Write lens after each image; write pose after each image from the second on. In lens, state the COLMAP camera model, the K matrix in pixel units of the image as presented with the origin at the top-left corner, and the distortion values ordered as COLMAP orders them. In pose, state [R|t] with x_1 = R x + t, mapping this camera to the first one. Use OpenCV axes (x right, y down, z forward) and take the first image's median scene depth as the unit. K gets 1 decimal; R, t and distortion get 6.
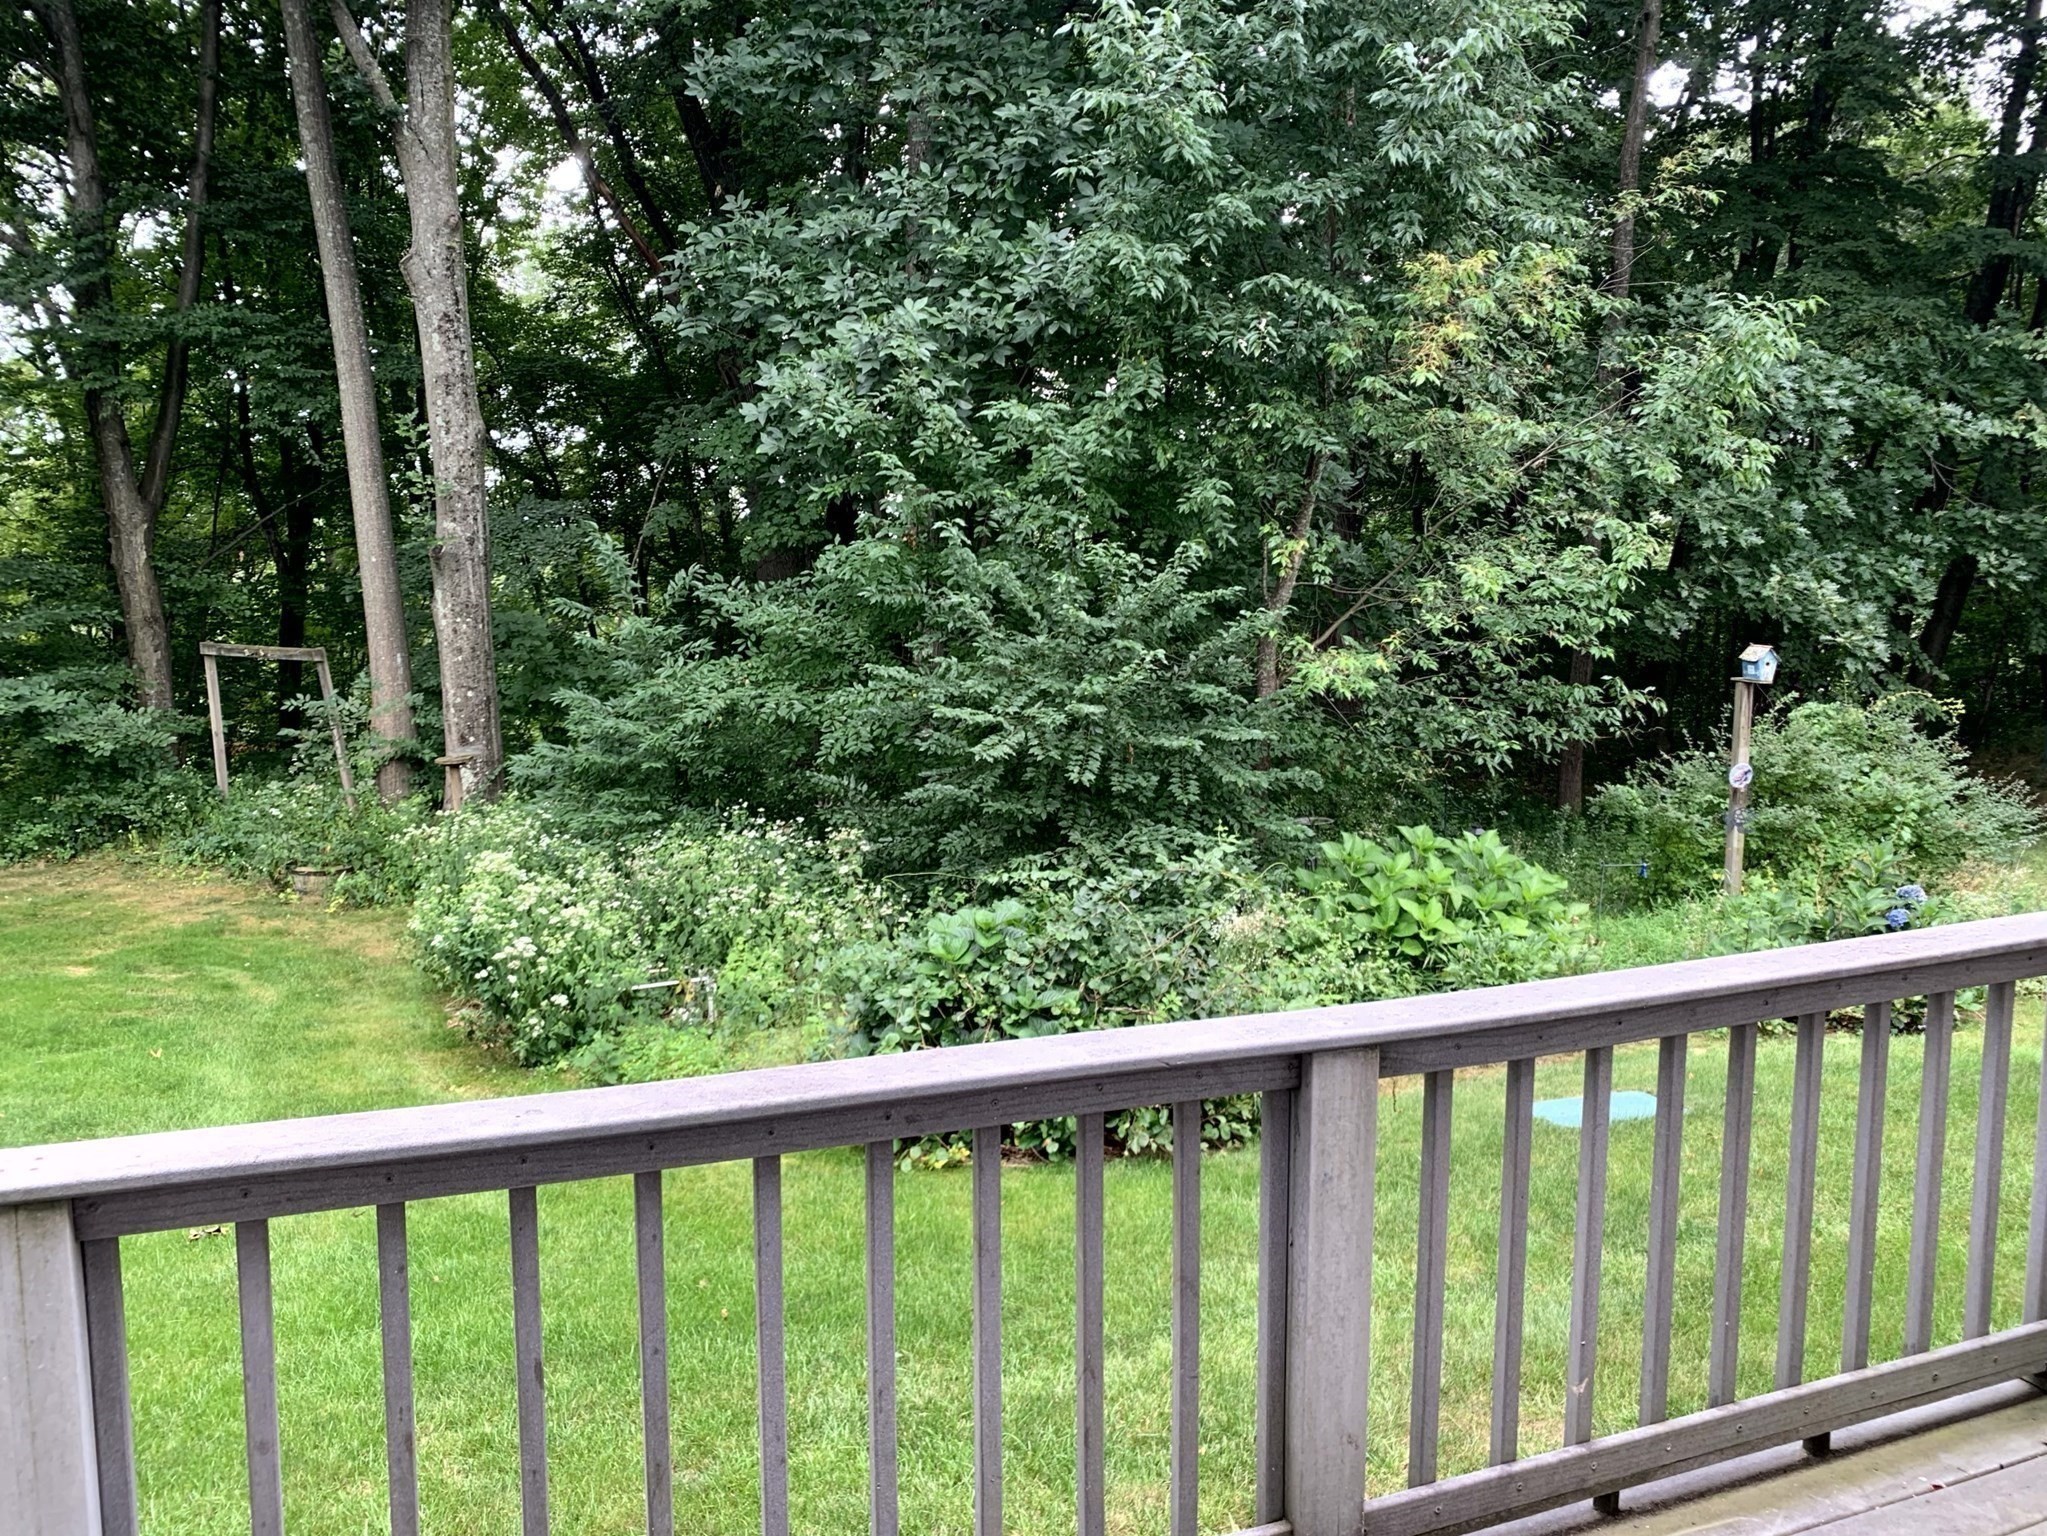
lens RADIAL K [[1601.3, 0, 1022.1], [0, 1601.3, 767.6], [0, 0, 1]] dist [0.000916, -0.049237]
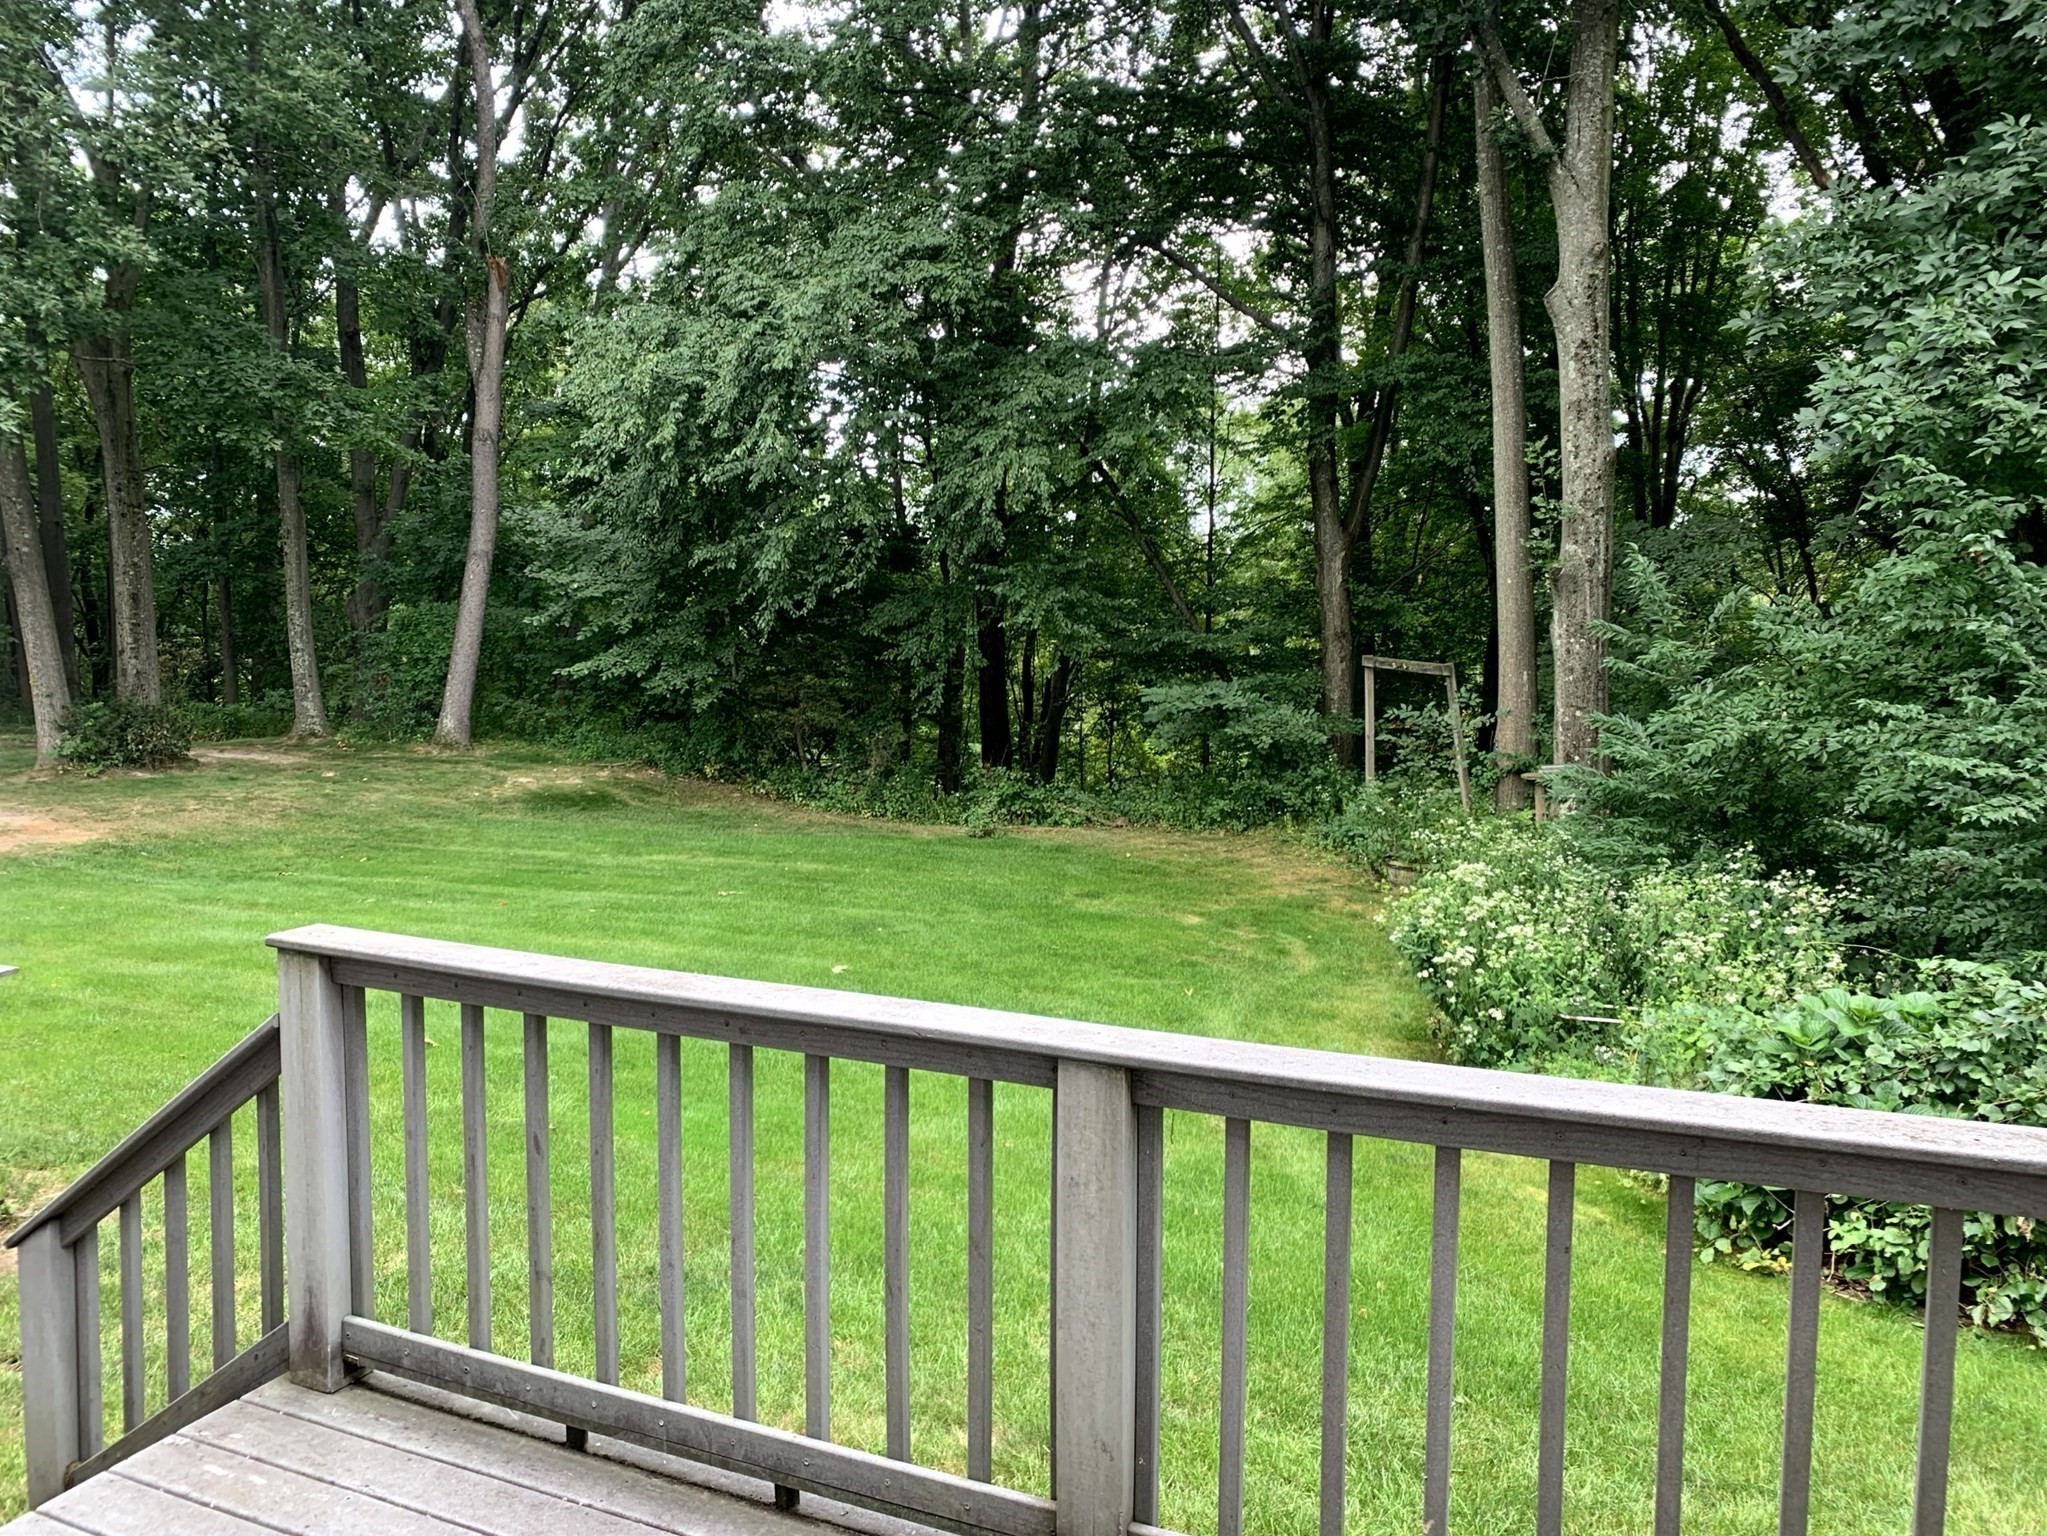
lens RADIAL K [[1601.3, 0, 1021.3], [0, 1601.3, 769.7], [0, 0, 1]] dist [0.000916, -0.049237]
pose [[0.664343, 0.079306, -0.743208, 0.221182], [-0.086470, 0.995833, 0.028969, -0.011361], [0.742409, 0.045020, 0.668432, 0.073637]]
